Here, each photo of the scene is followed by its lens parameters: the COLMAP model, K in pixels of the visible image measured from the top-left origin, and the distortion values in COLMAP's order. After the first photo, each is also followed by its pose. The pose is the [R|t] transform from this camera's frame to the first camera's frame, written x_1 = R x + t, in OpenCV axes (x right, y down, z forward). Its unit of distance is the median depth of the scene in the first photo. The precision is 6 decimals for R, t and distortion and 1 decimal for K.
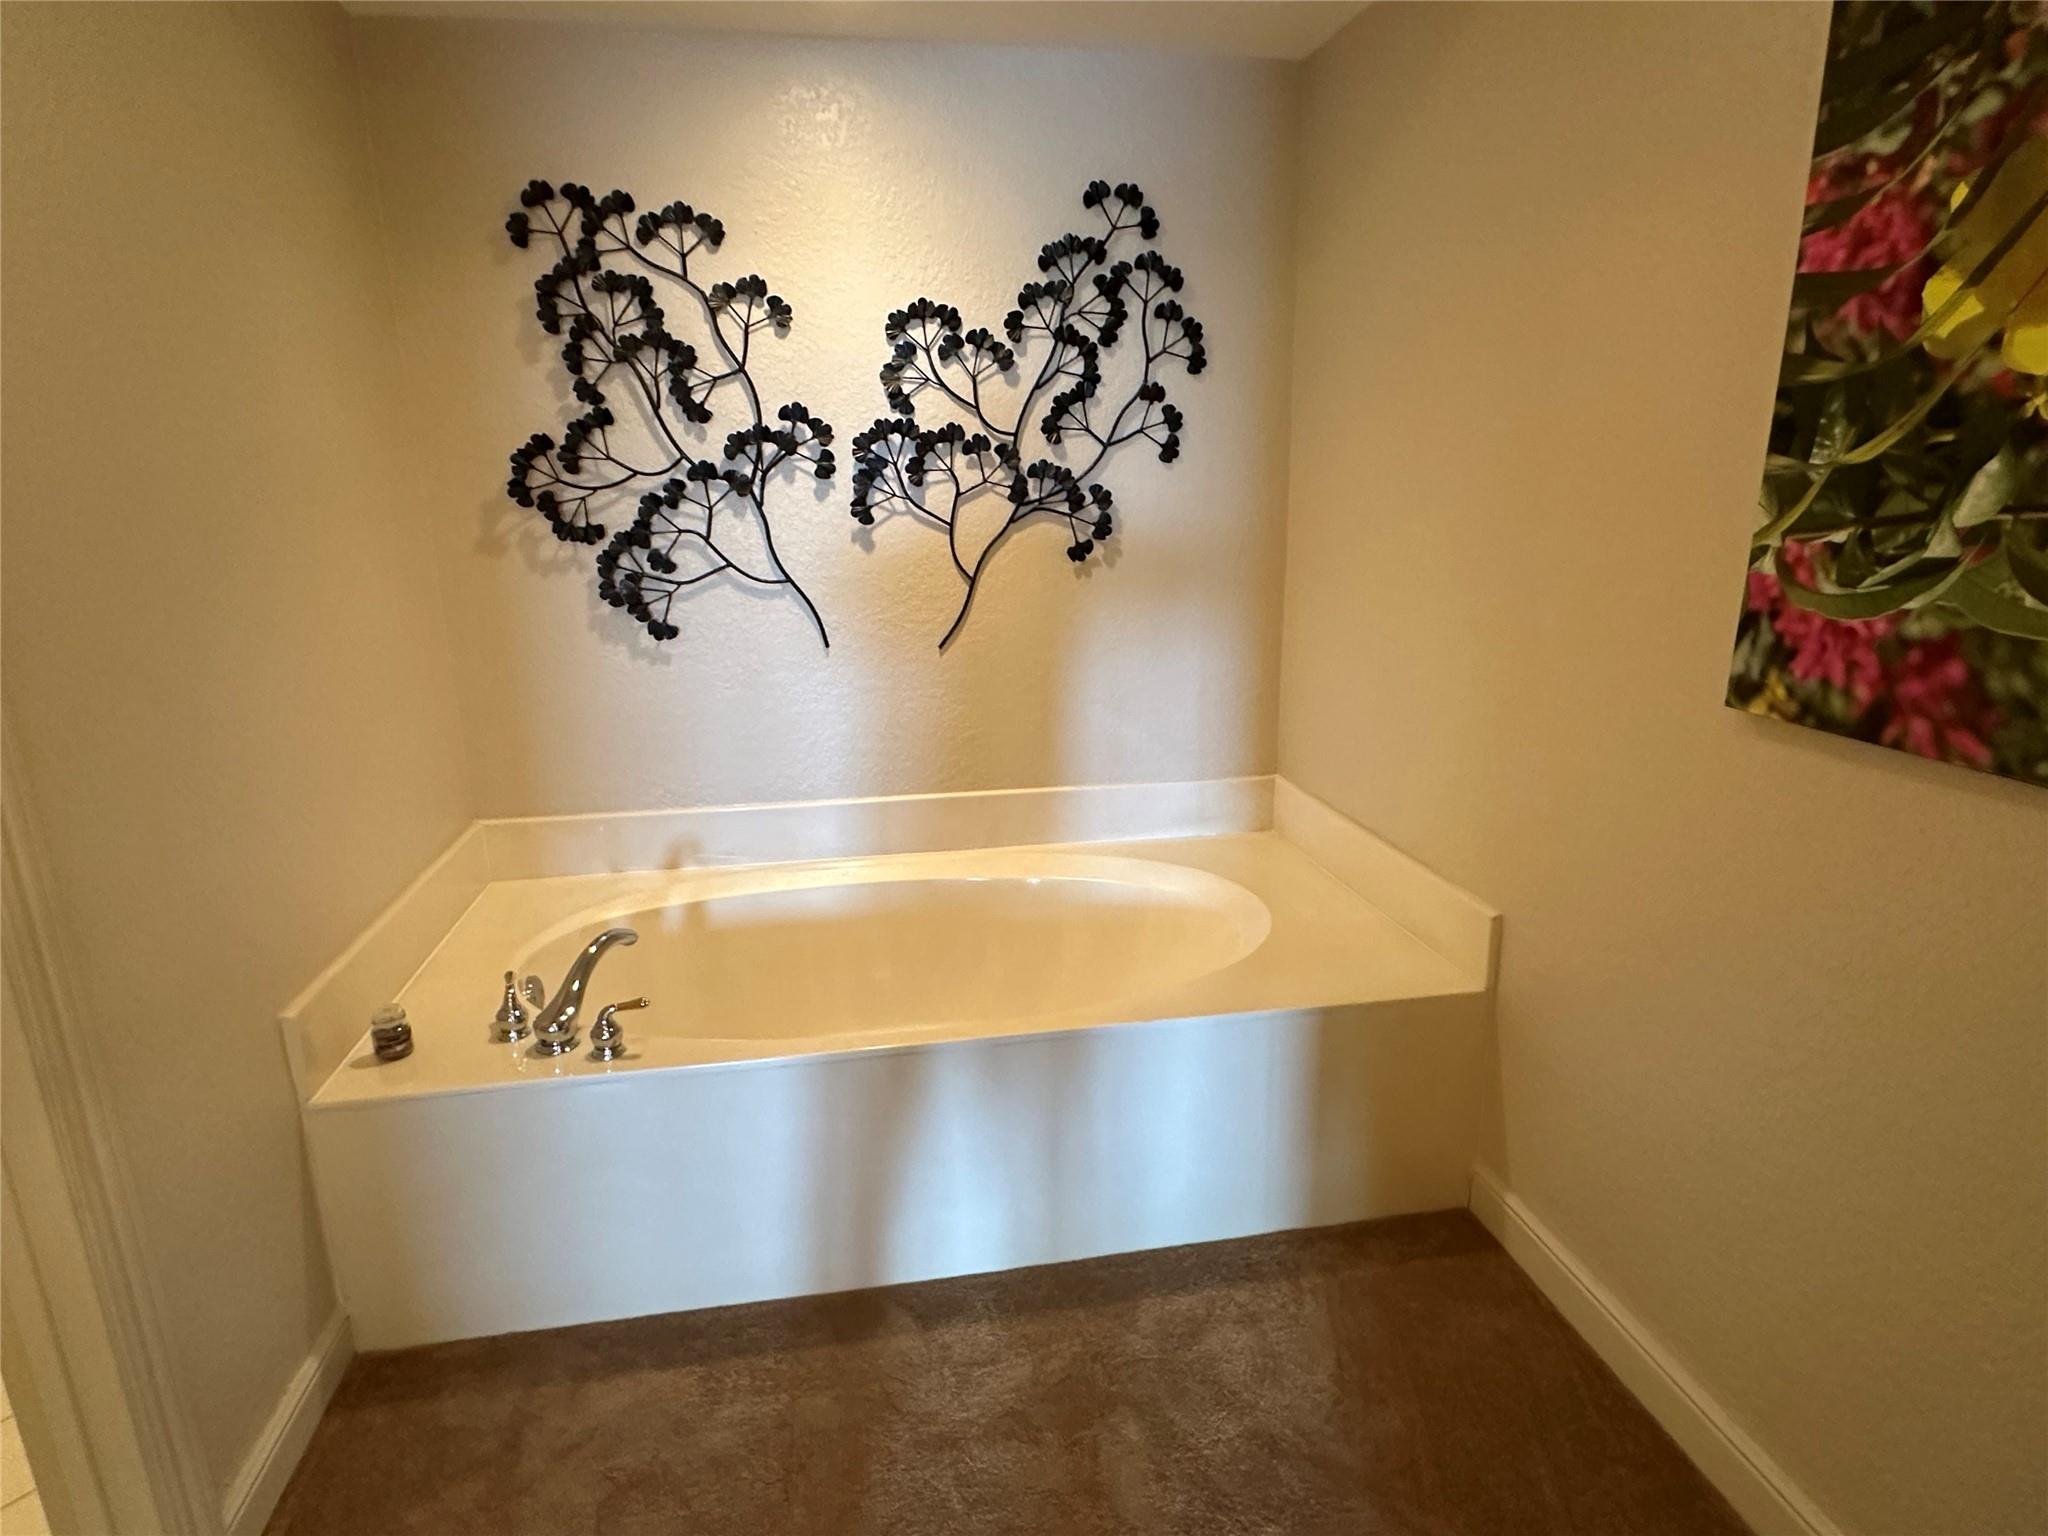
lens RADIAL K [[1123.3, 0, 1033.4], [0, 1123.3, 779.6], [0, 0, 1]] dist [-0.006102, -0.001136]
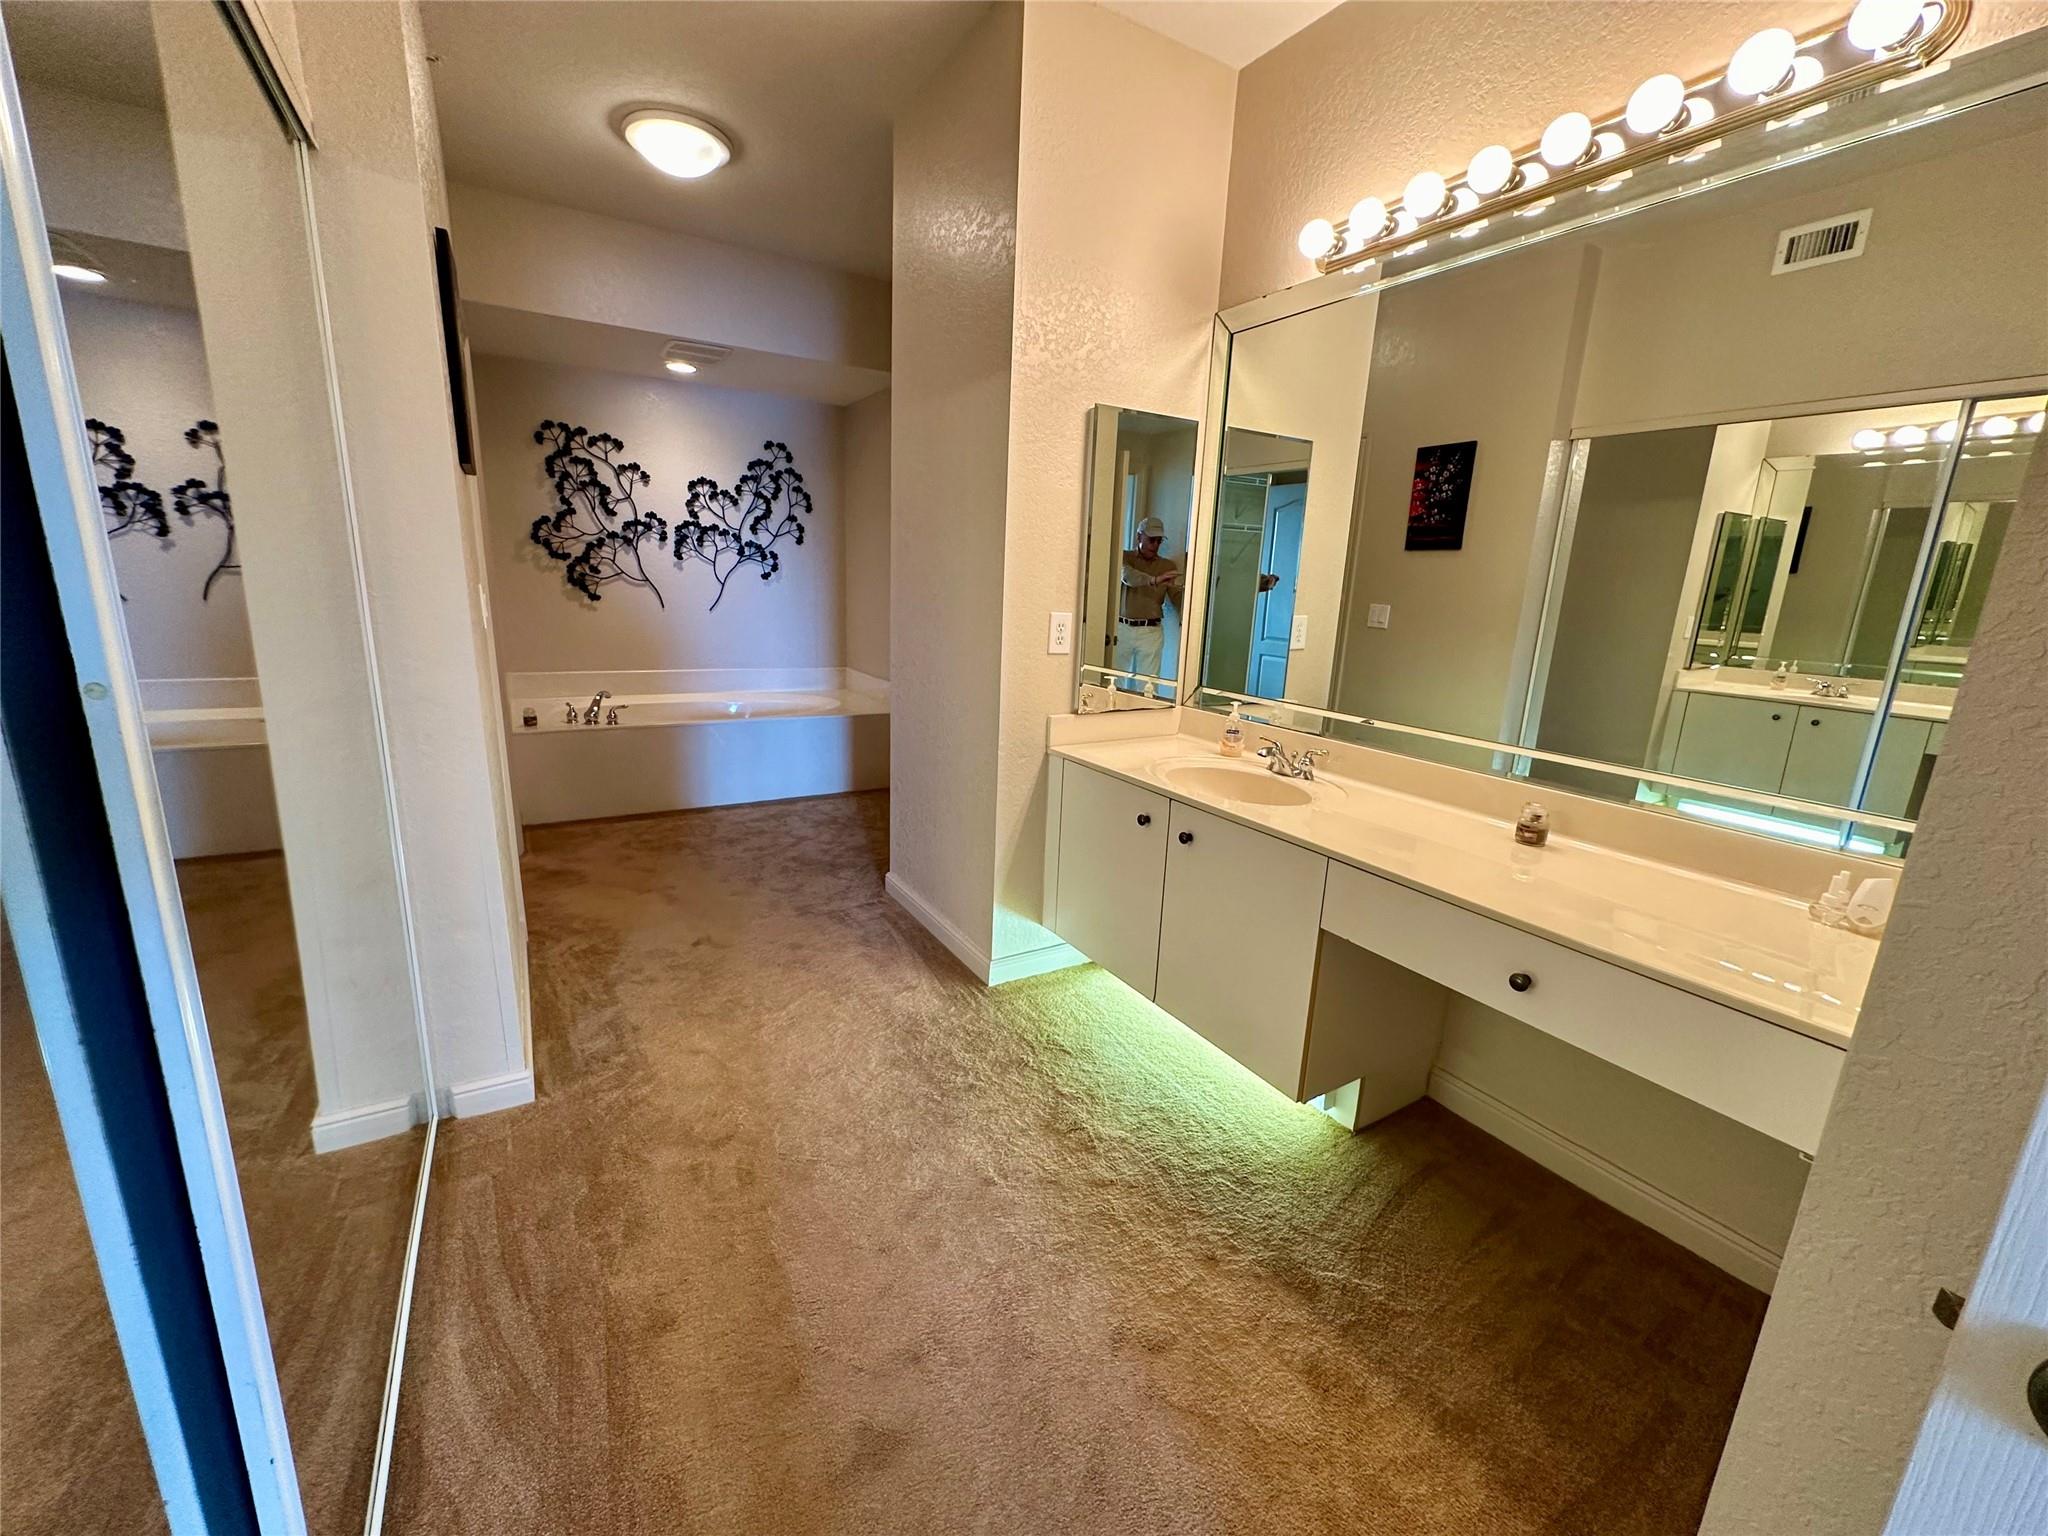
lens RADIAL K [[827.7, 0, 1024.0], [0, 827.7, 768.0], [0, 0, 1]] dist [-0.000388, 0.000030]
pose [[0.931394, -0.029428, 0.362820, -0.119153], [0.040590, 0.998907, -0.023176, 0.336030], [-0.361741, 0.036312, 0.931571, -1.073391]]
